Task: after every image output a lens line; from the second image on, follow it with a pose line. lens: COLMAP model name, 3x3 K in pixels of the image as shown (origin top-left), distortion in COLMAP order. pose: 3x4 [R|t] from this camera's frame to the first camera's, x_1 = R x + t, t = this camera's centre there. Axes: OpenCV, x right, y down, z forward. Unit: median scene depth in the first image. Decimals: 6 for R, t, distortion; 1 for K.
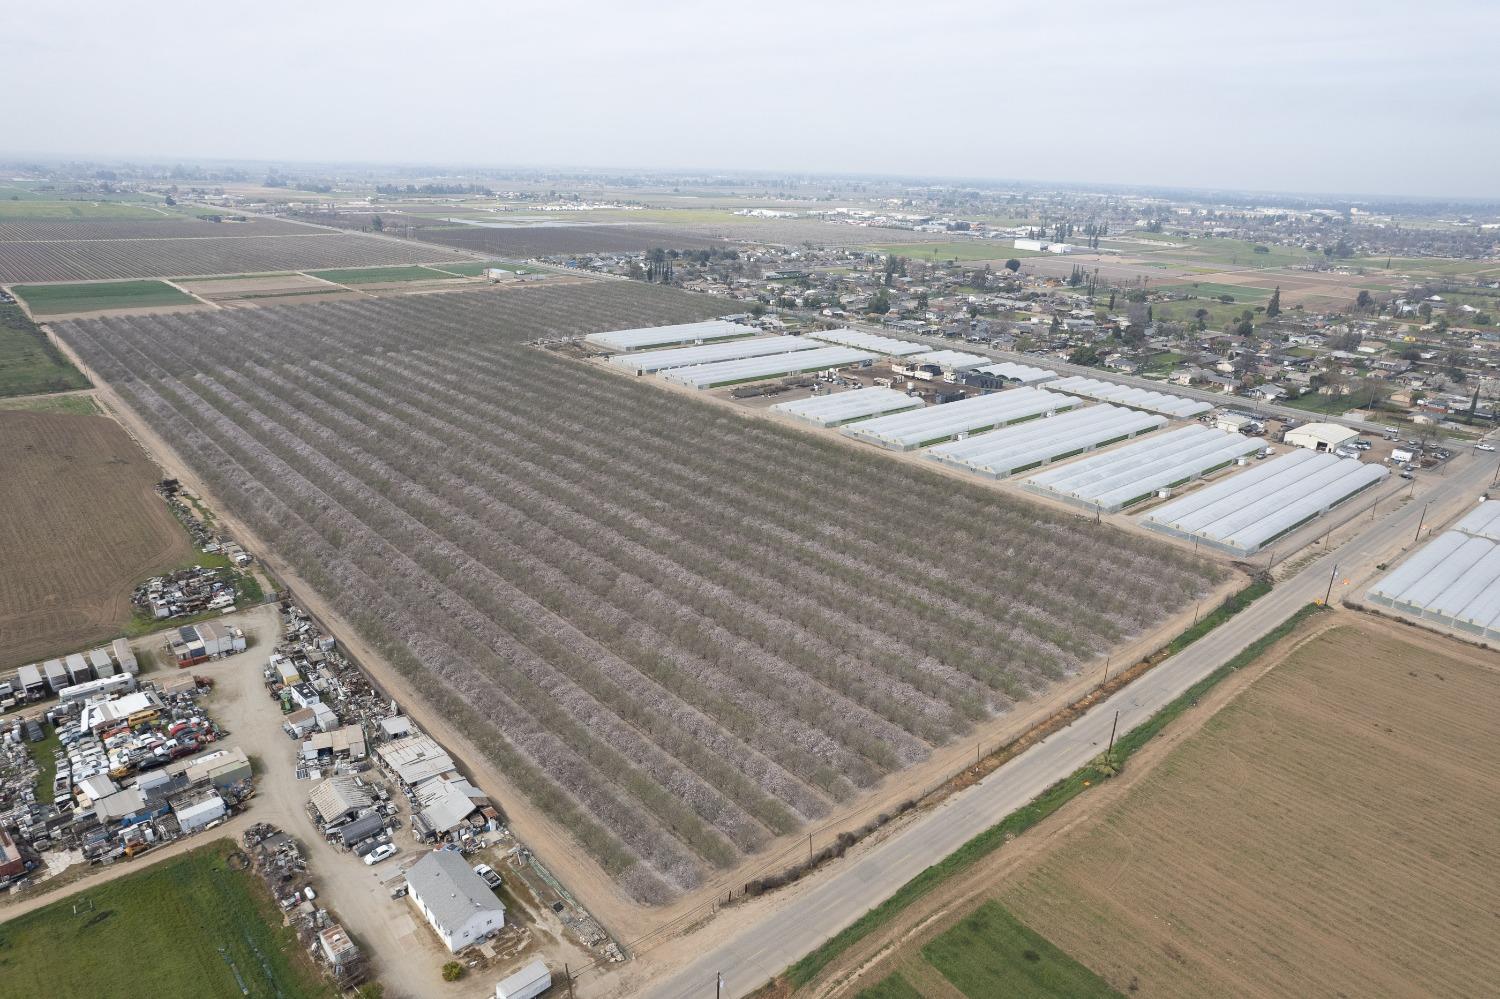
lens RADIAL K [[962.1, 0, 750.0], [0, 962.1, 499.5], [0, 0, 1]] dist [-0.077896, 0.069312]
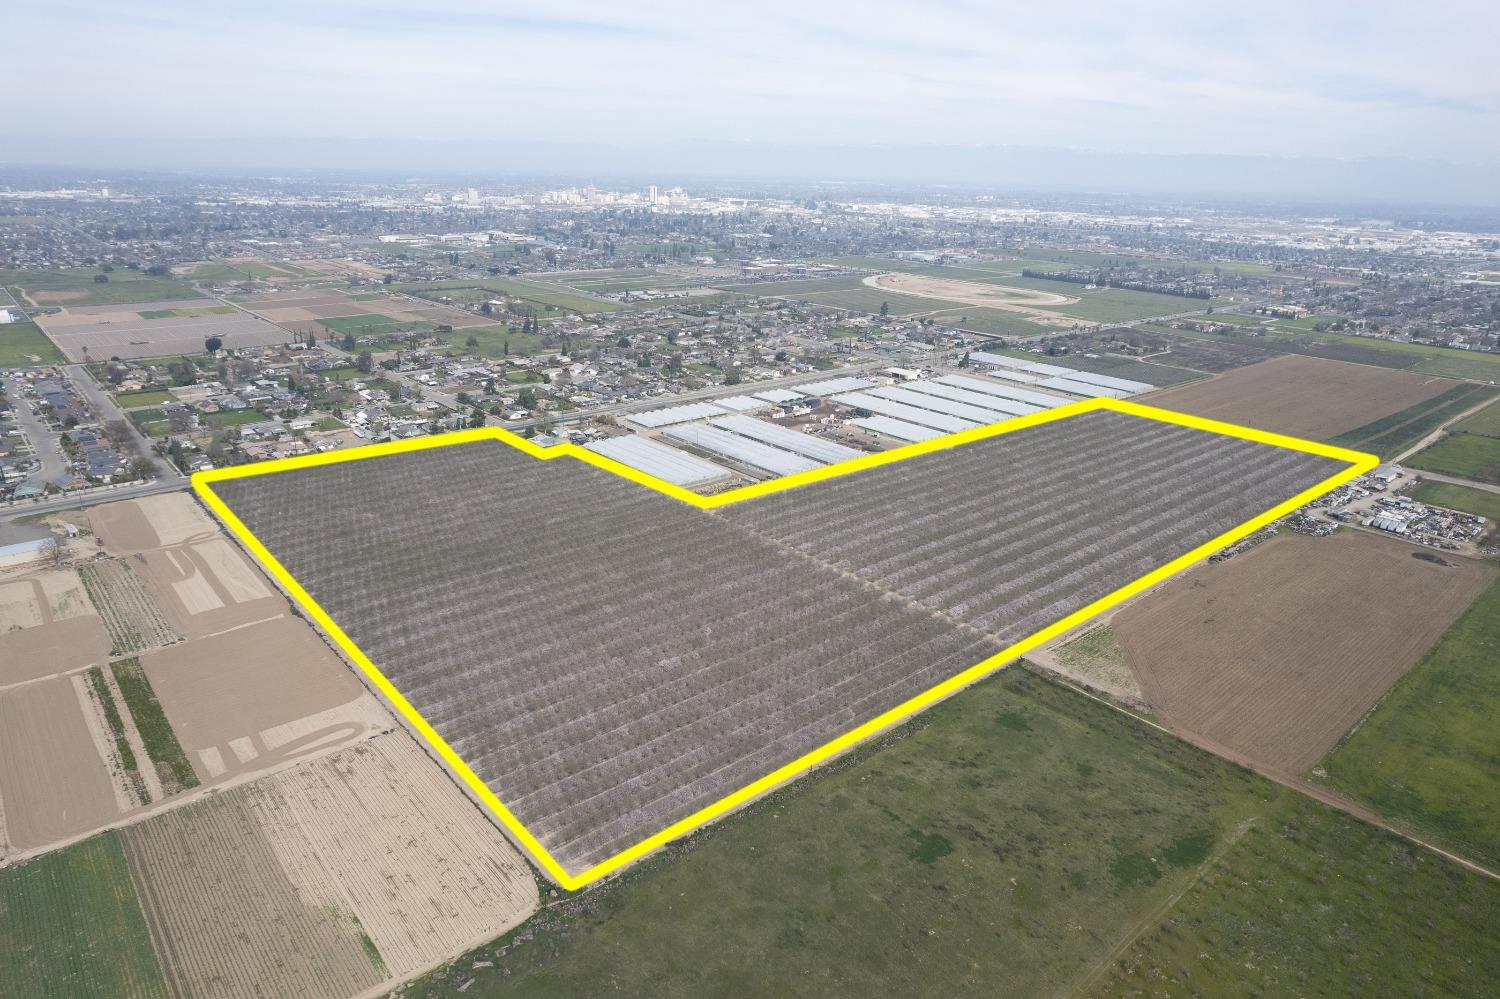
lens RADIAL K [[962.1, 0, 750.0], [0, 962.1, 499.5], [0, 0, 1]] dist [-0.077896, 0.069312]
pose [[0.003775, -0.357583, 0.933874, -2.058956], [0.309198, 0.888535, 0.338973, -0.877844], [-0.950990, 0.287473, 0.113919, 1.534628]]
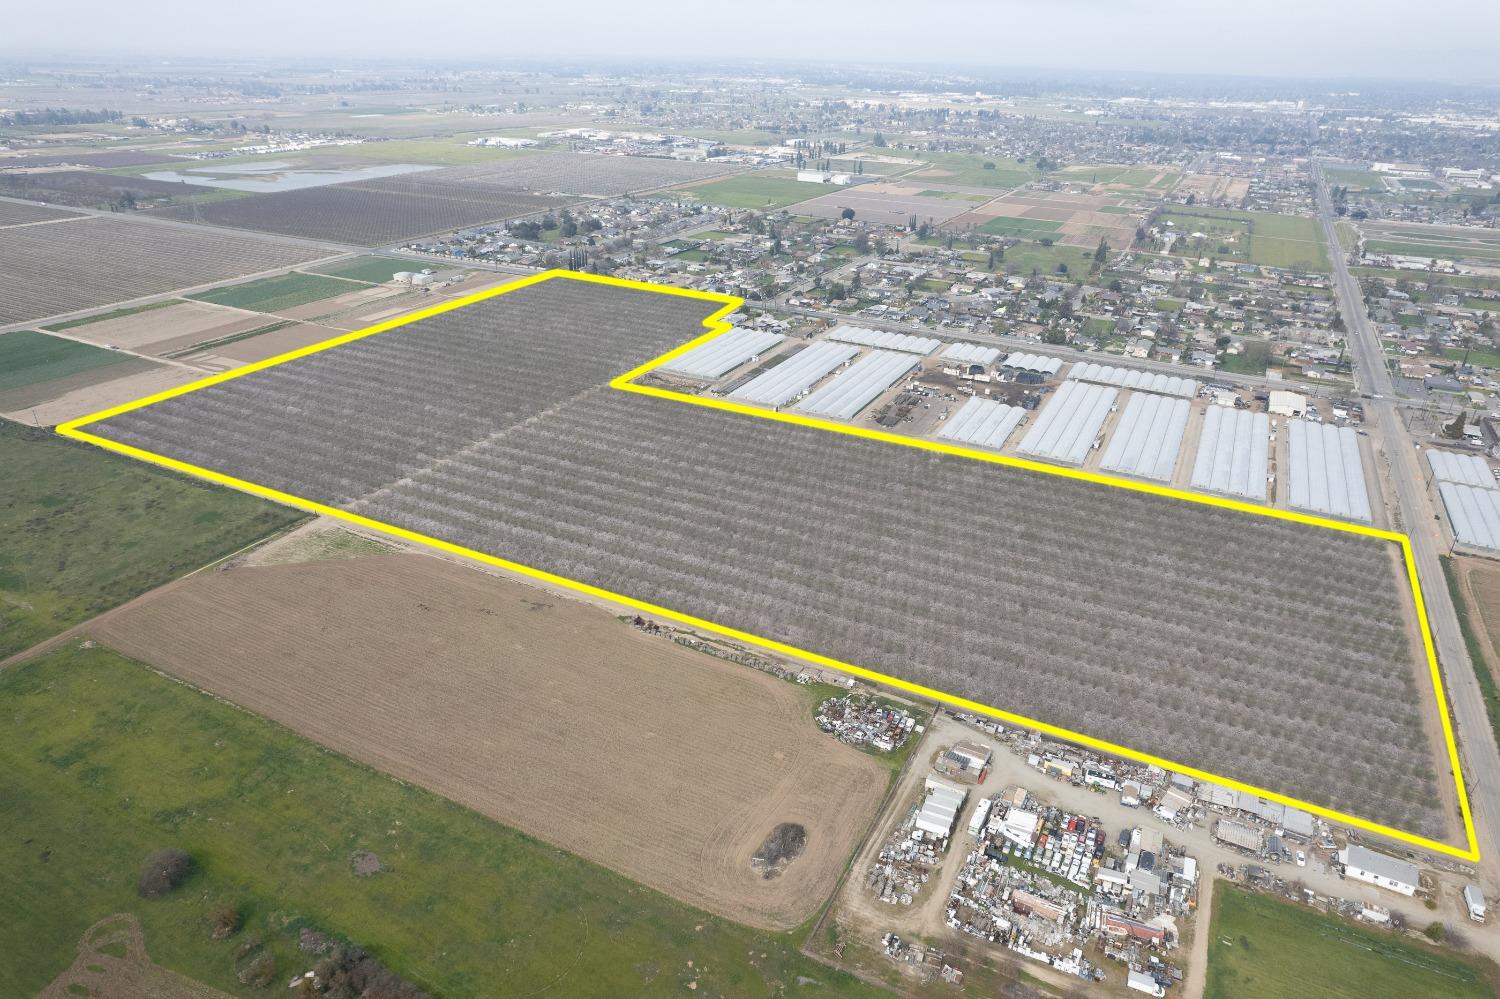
lens RADIAL K [[962.1, 0, 750.0], [0, 962.1, 499.5], [0, 0, 1]] dist [-0.077896, 0.069312]
pose [[0.929389, -0.168262, 0.328517, -0.843720], [0.128925, 0.981975, 0.138218, -0.297491], [-0.345852, -0.086104, 0.934330, -0.086352]]
